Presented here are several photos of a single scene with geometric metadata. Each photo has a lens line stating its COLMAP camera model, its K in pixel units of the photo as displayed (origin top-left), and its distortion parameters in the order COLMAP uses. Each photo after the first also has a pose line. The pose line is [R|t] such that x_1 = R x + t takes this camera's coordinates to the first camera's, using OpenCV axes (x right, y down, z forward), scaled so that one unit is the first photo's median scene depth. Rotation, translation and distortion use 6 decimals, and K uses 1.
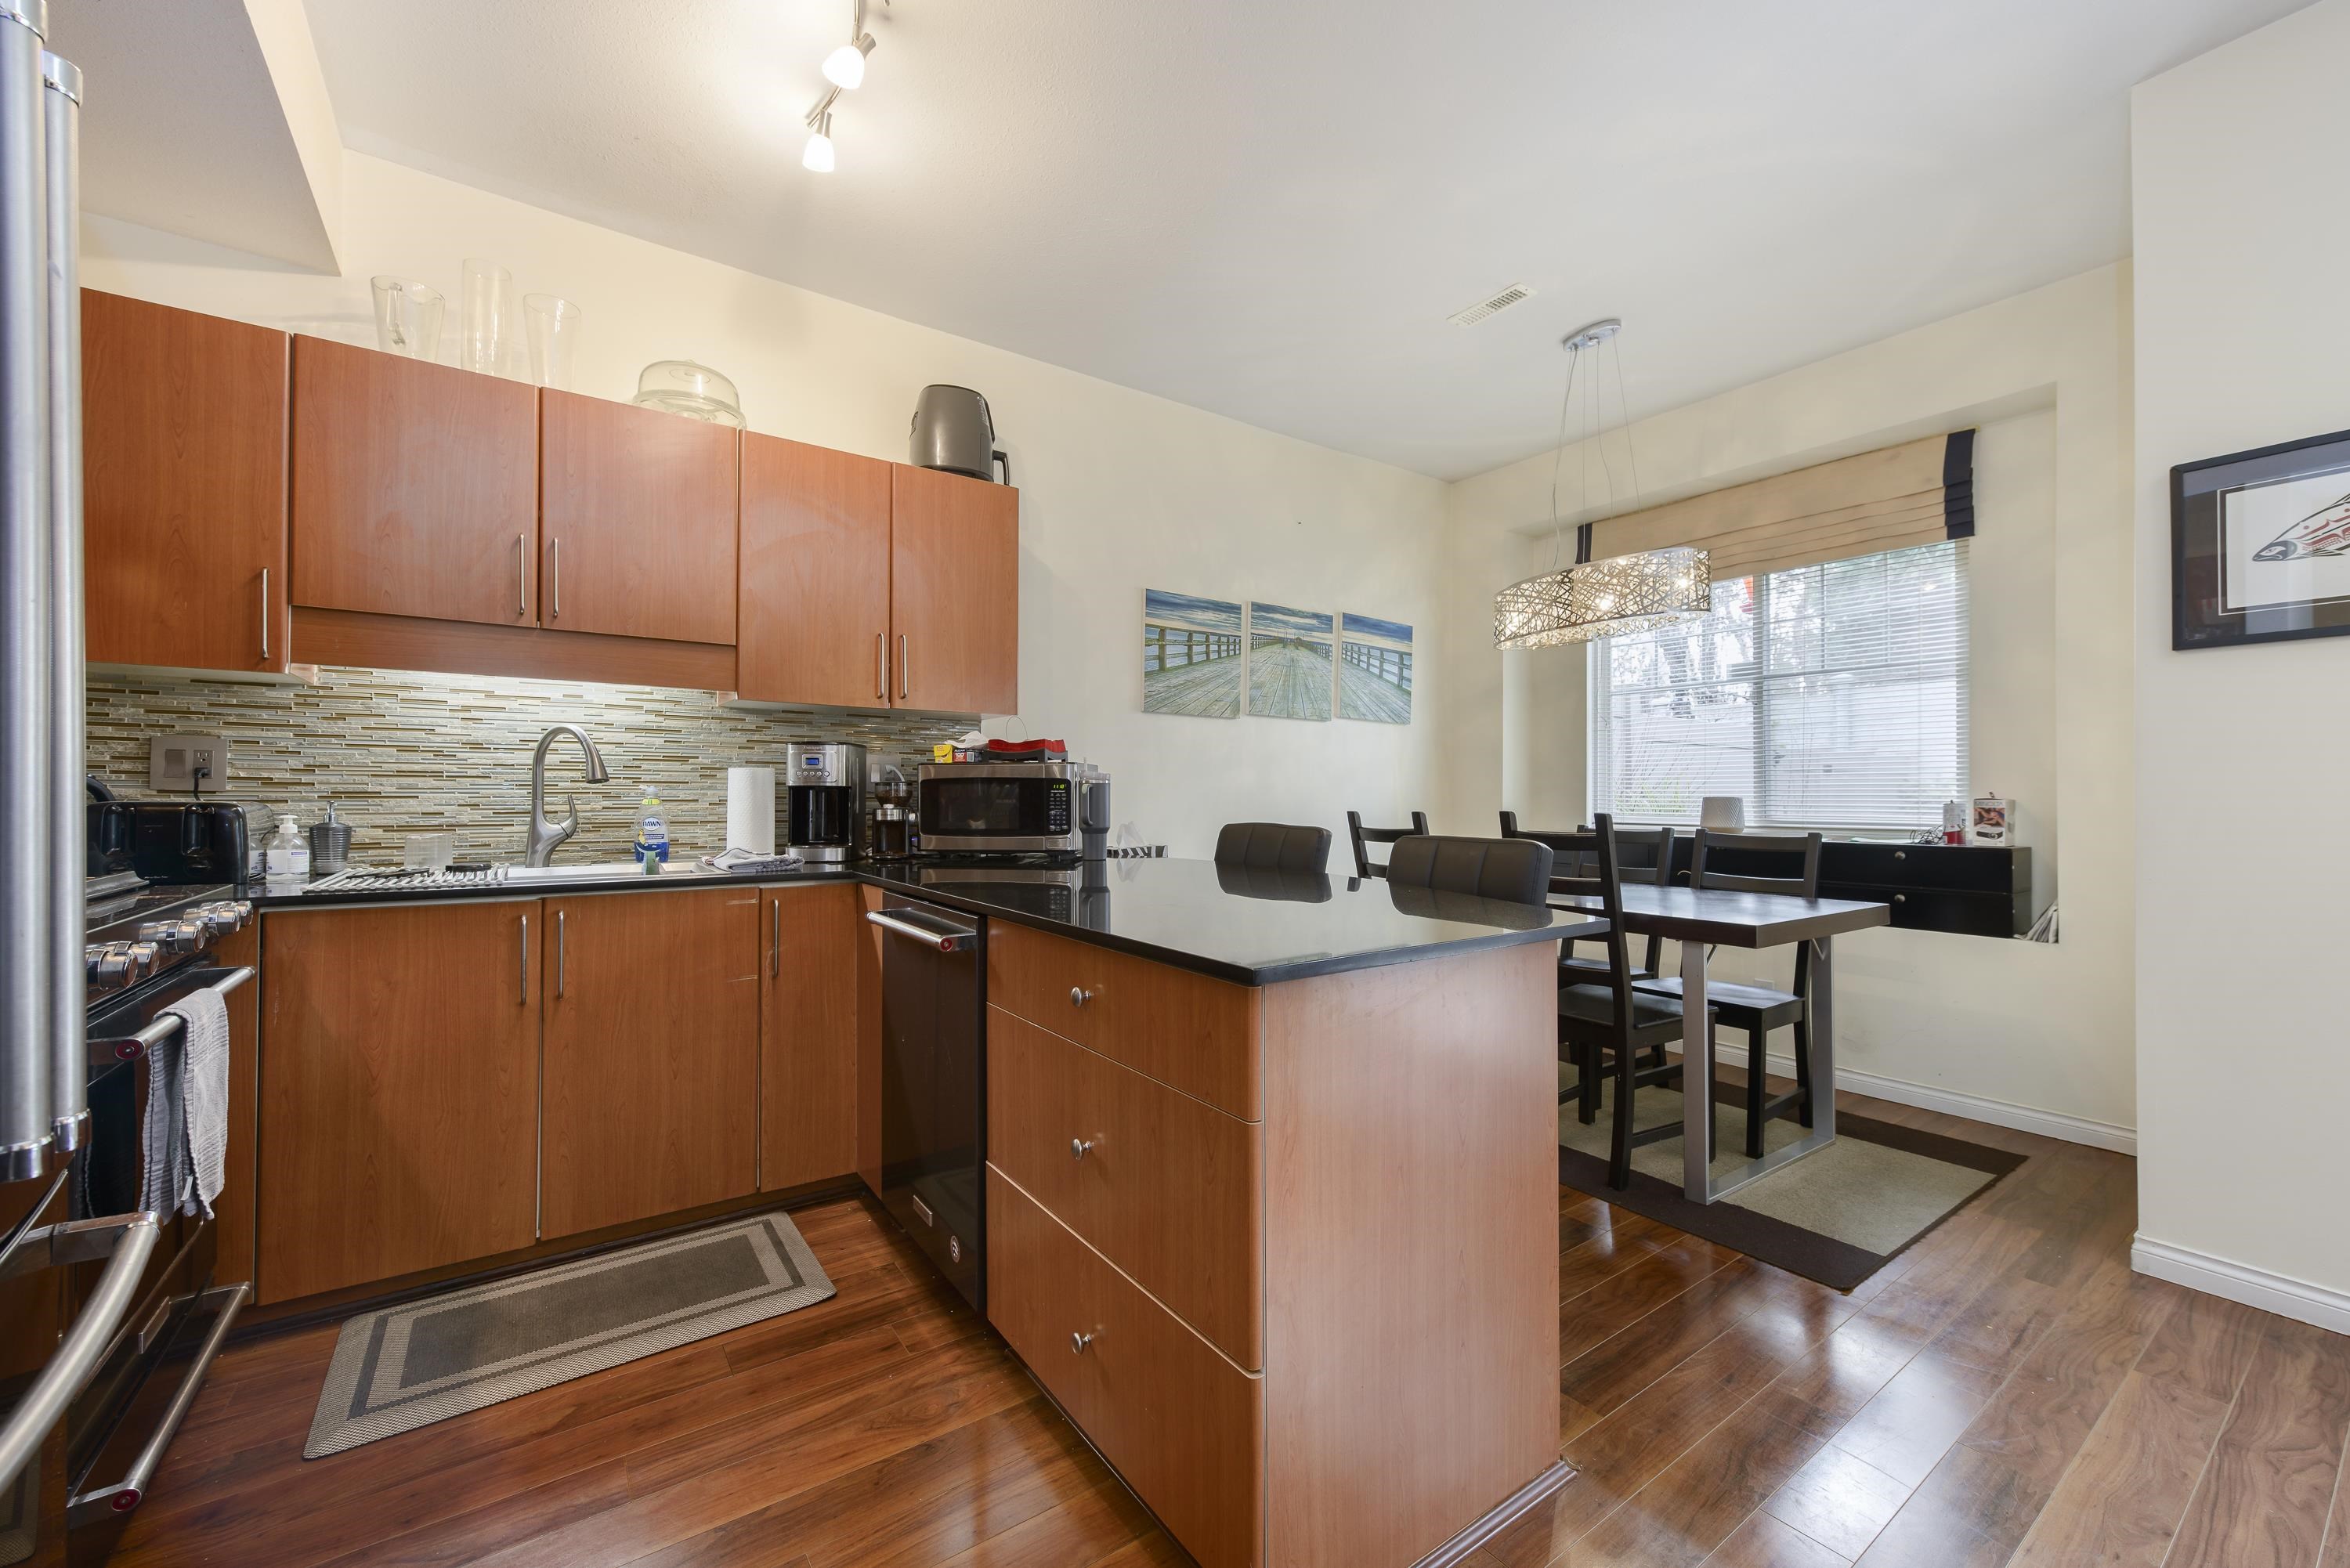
lens RADIAL K [[926.8, 0, 1186.2], [0, 926.8, 788.0], [0, 0, 1]] dist [0.002219, -0.000505]
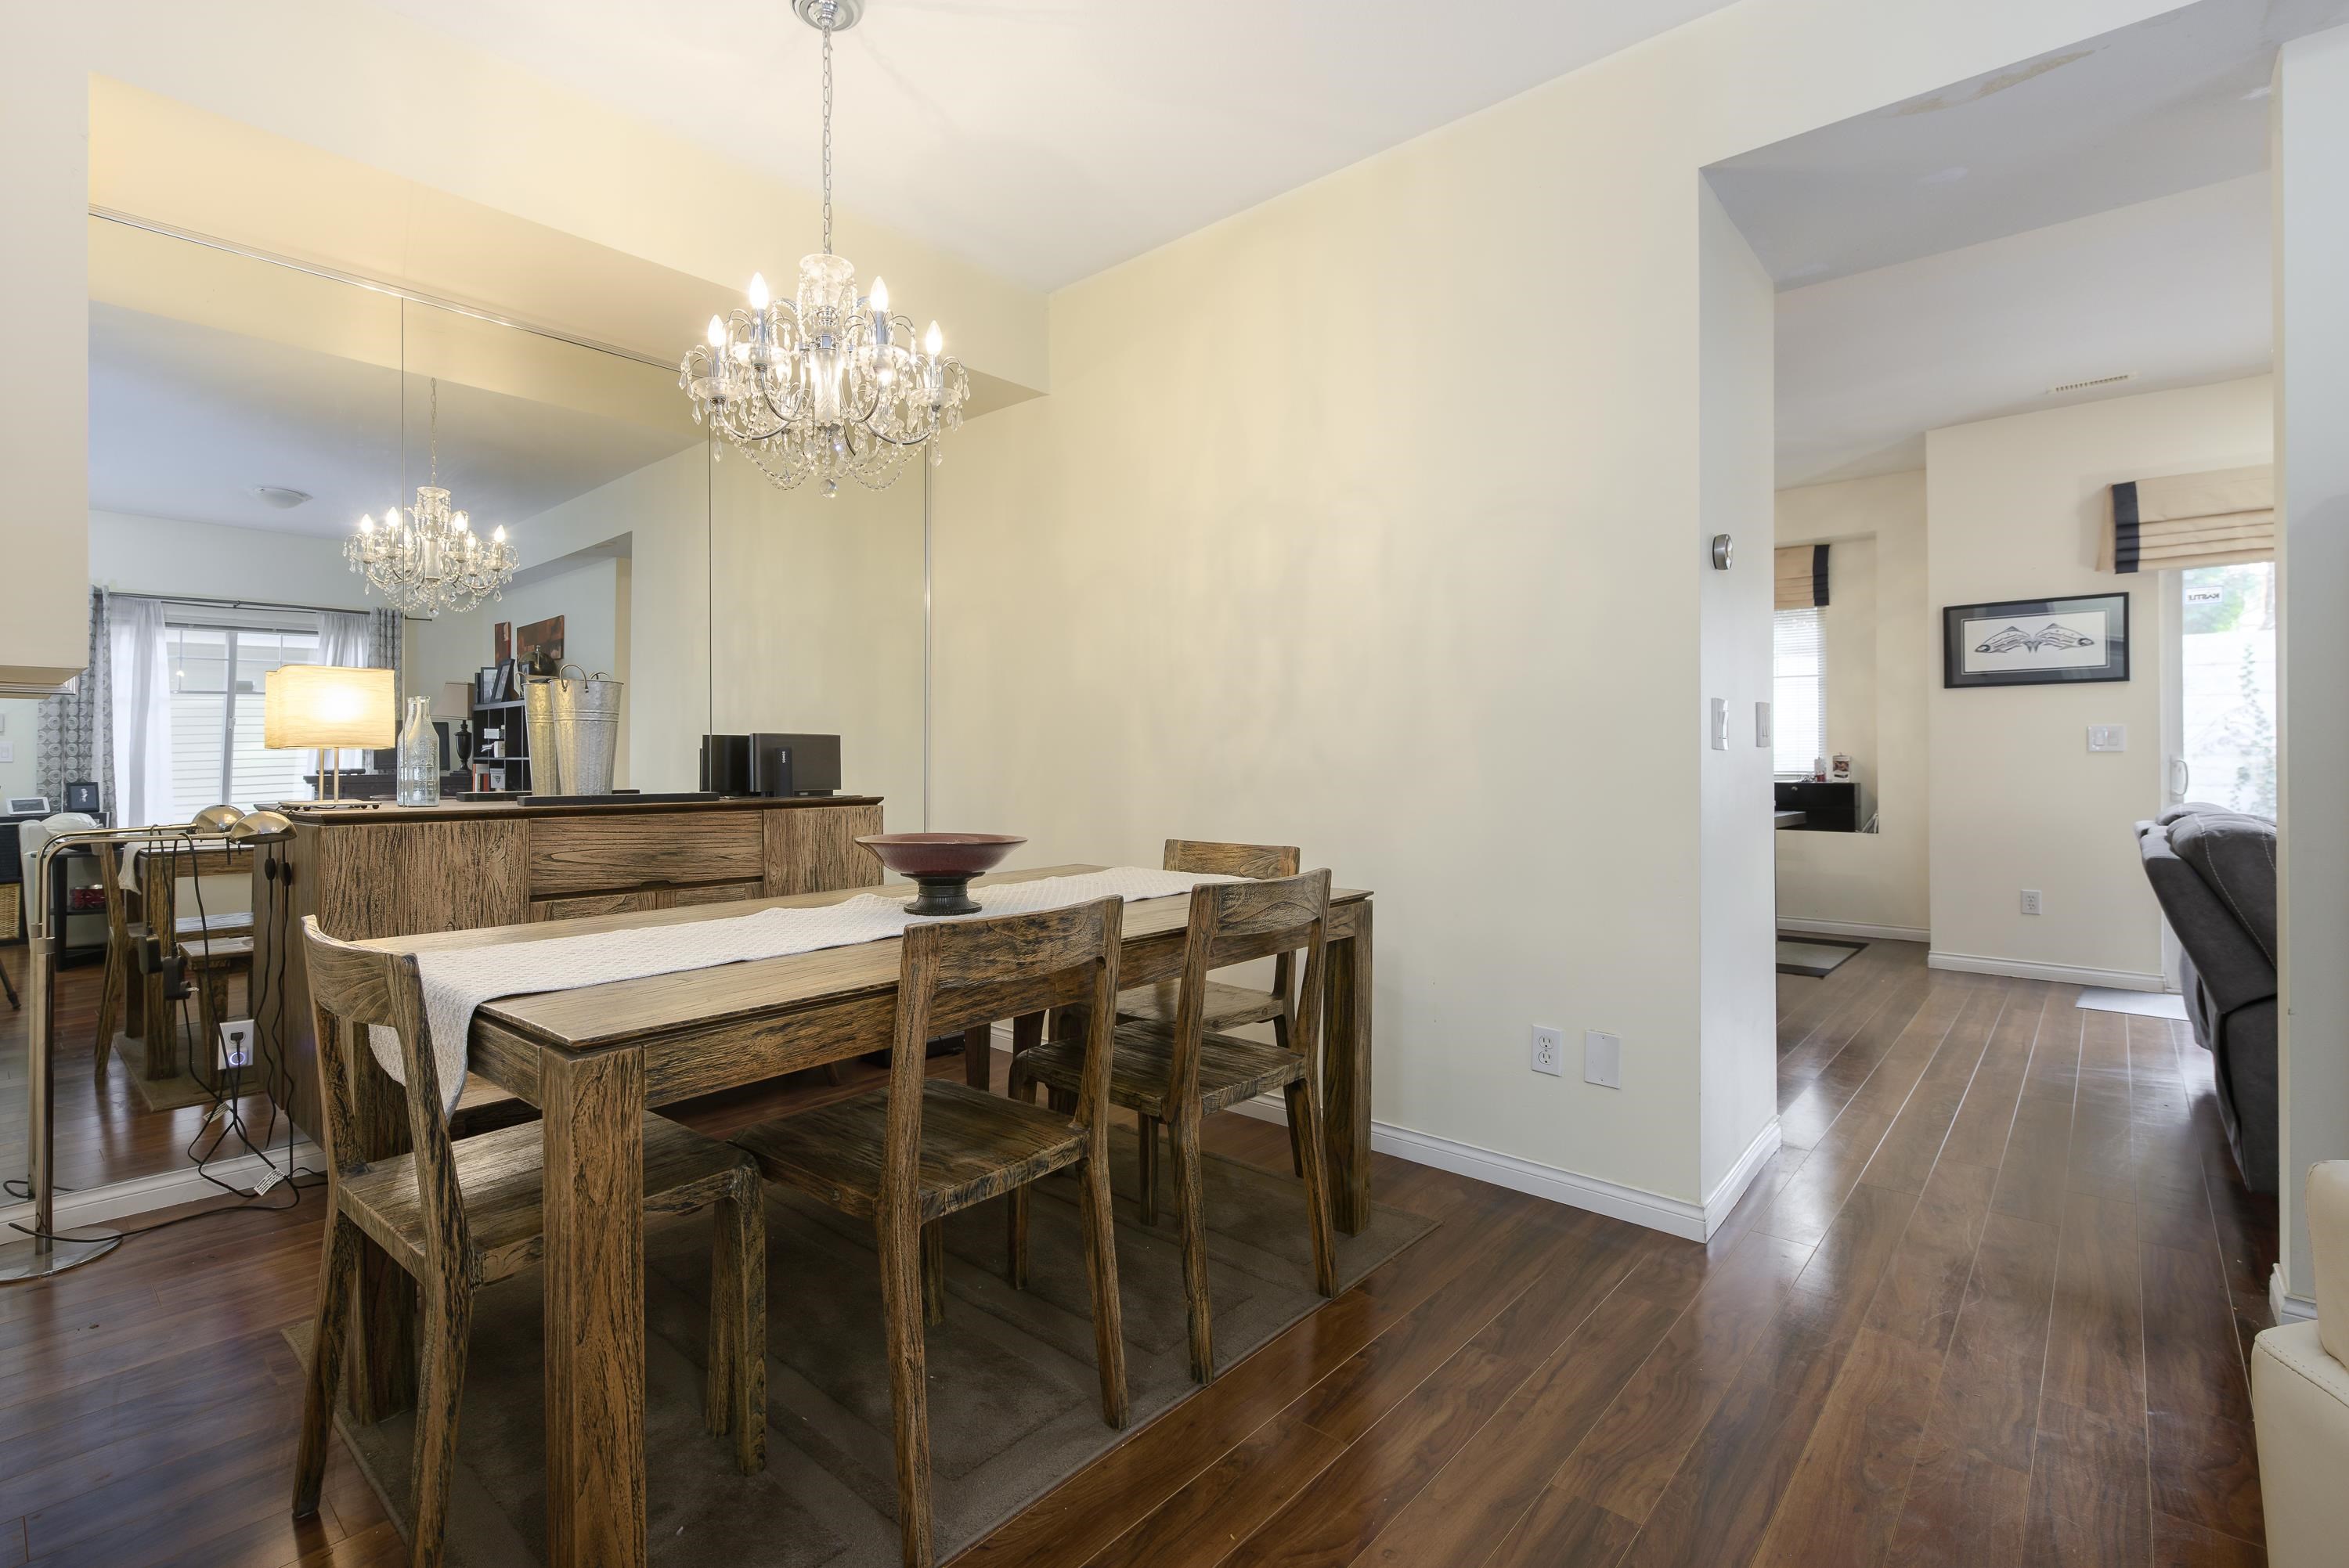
lens RADIAL K [[1082.8, 0, 1049.9], [0, 1082.8, 754.0], [0, 0, 1]] dist [-0.000617, -0.000737]
pose [[0.984569, -0.004893, 0.174927, -1.043525], [0.004520, 0.999987, 0.002528, -0.004197], [-0.174937, -0.001698, 0.984578, -0.820723]]
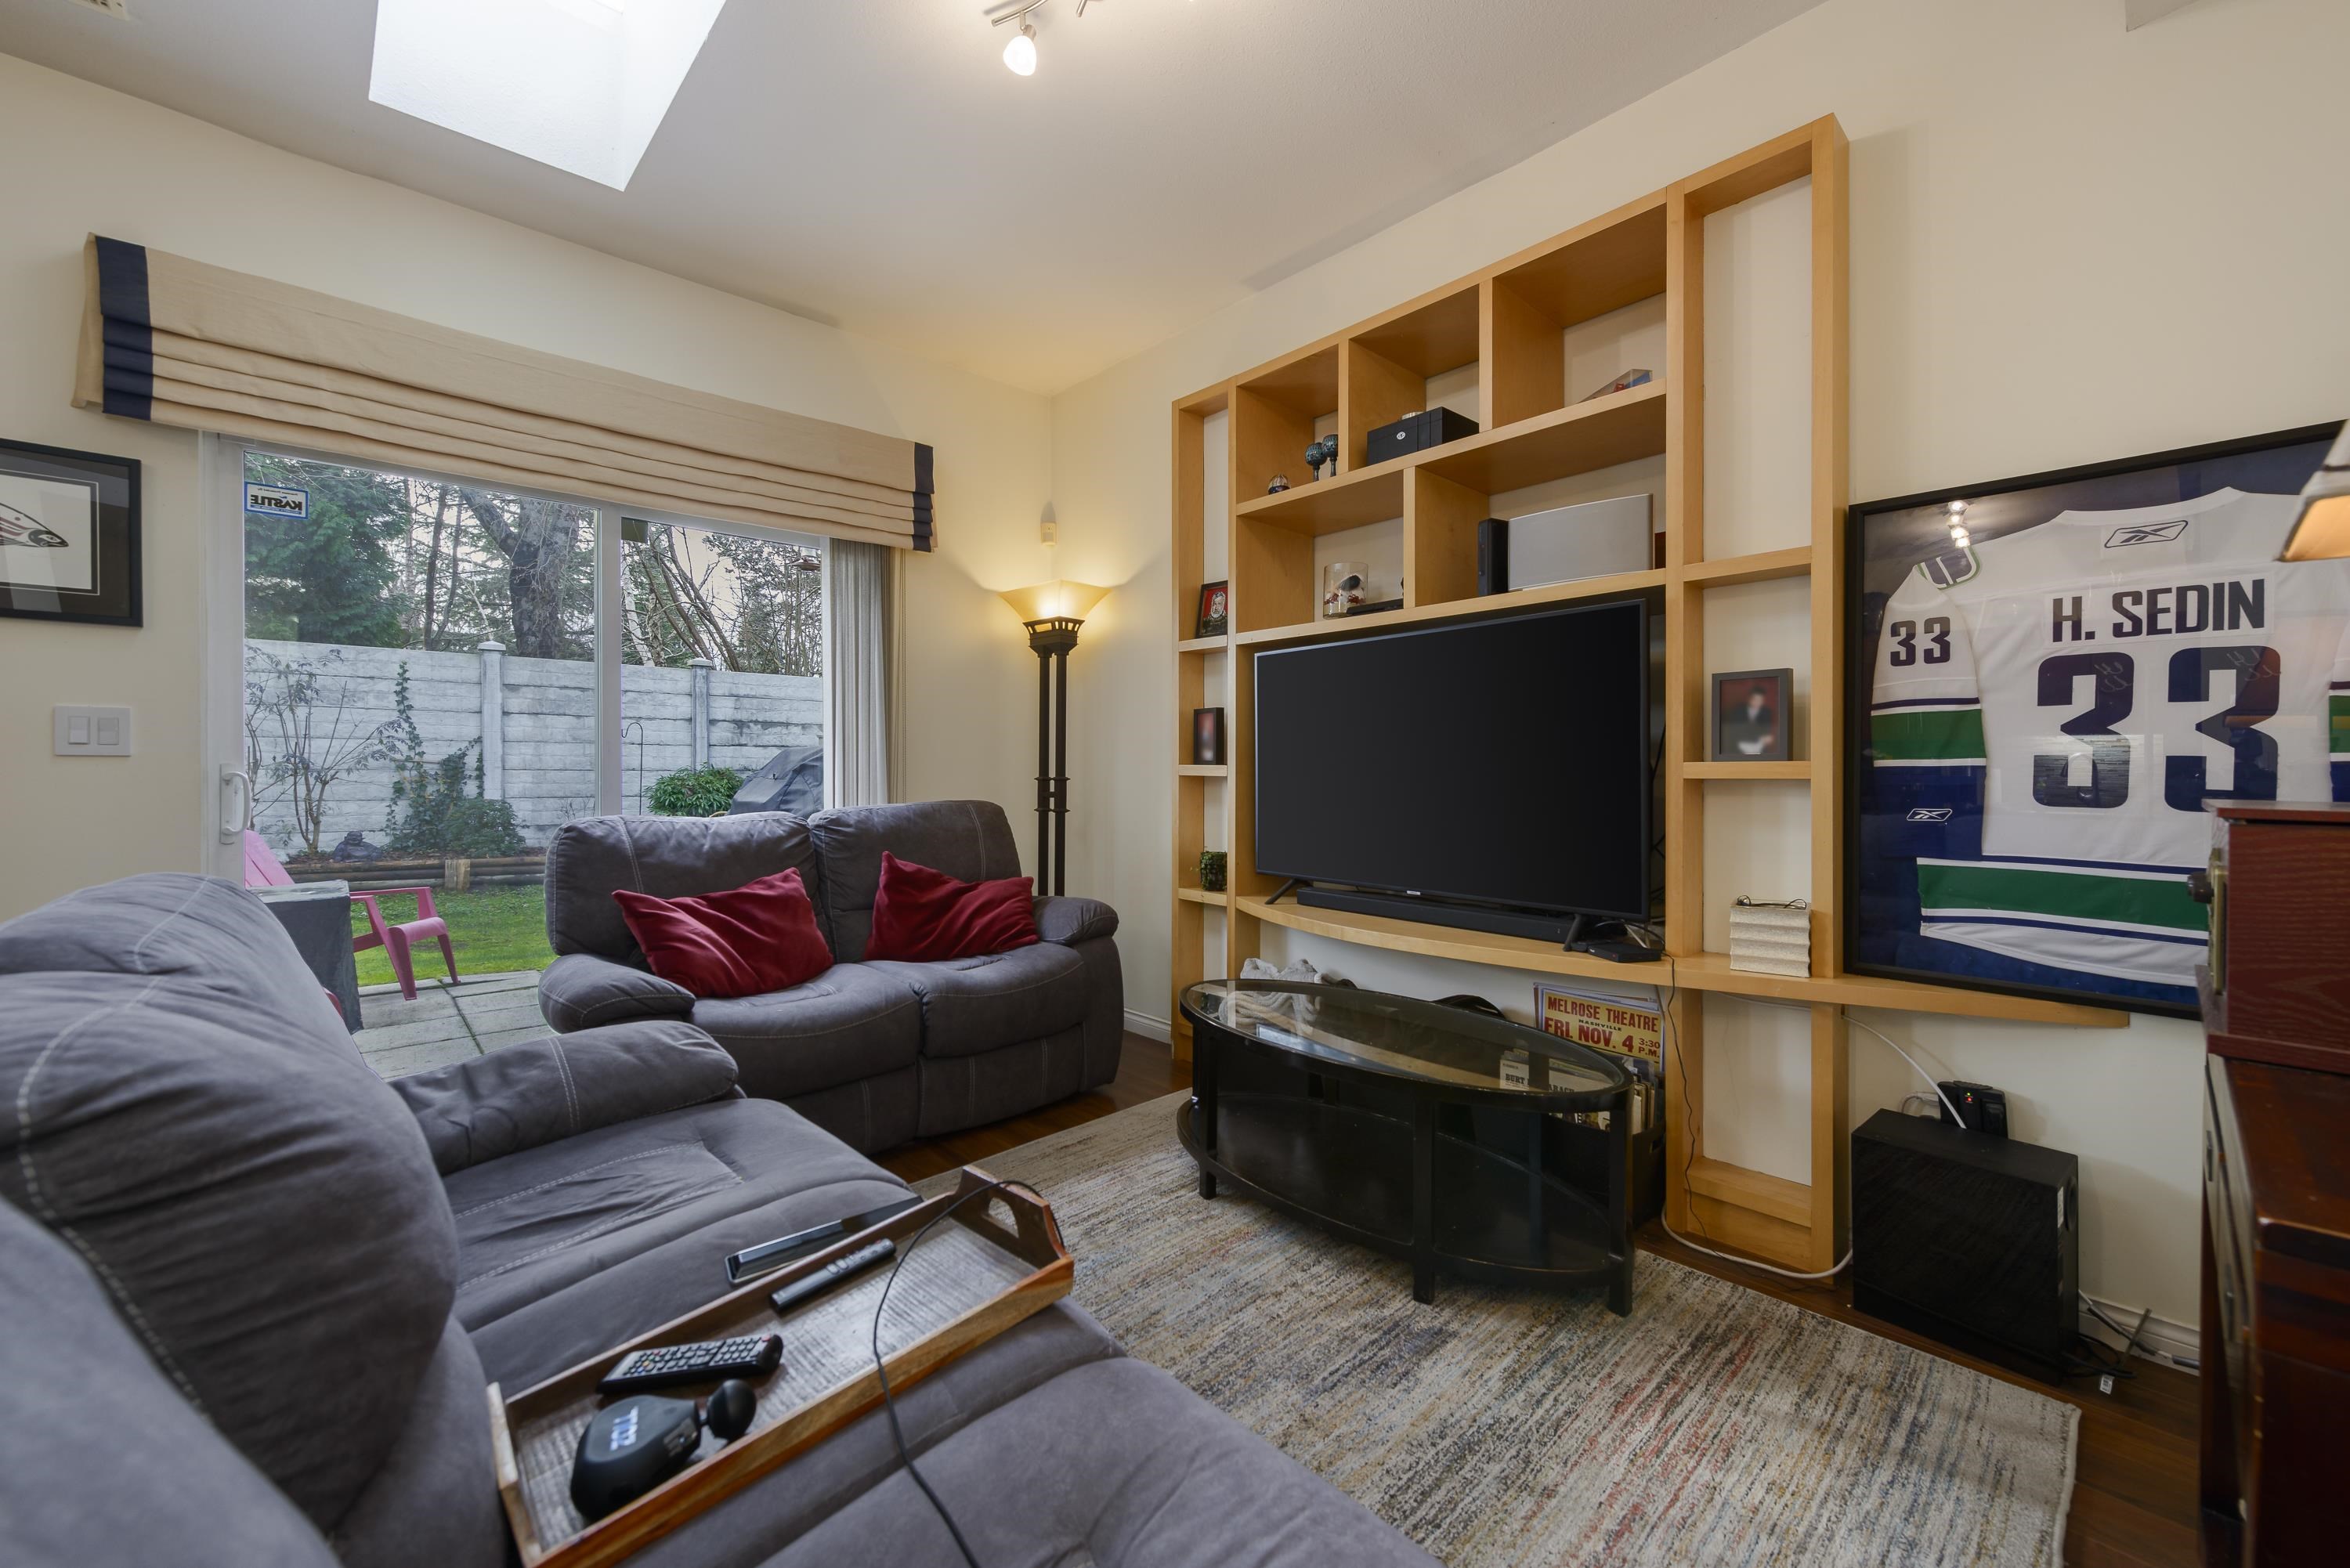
lens RADIAL K [[919.6, 0, 1176.4], [0, 919.6, 776.0], [0, 0, 1]] dist [0.002844, -0.000188]
pose [[-0.123588, -0.004348, 0.992324, -0.002018], [-0.010498, 0.999940, 0.003074, 0.008500], [-0.992278, -0.010037, -0.123626, -0.243919]]
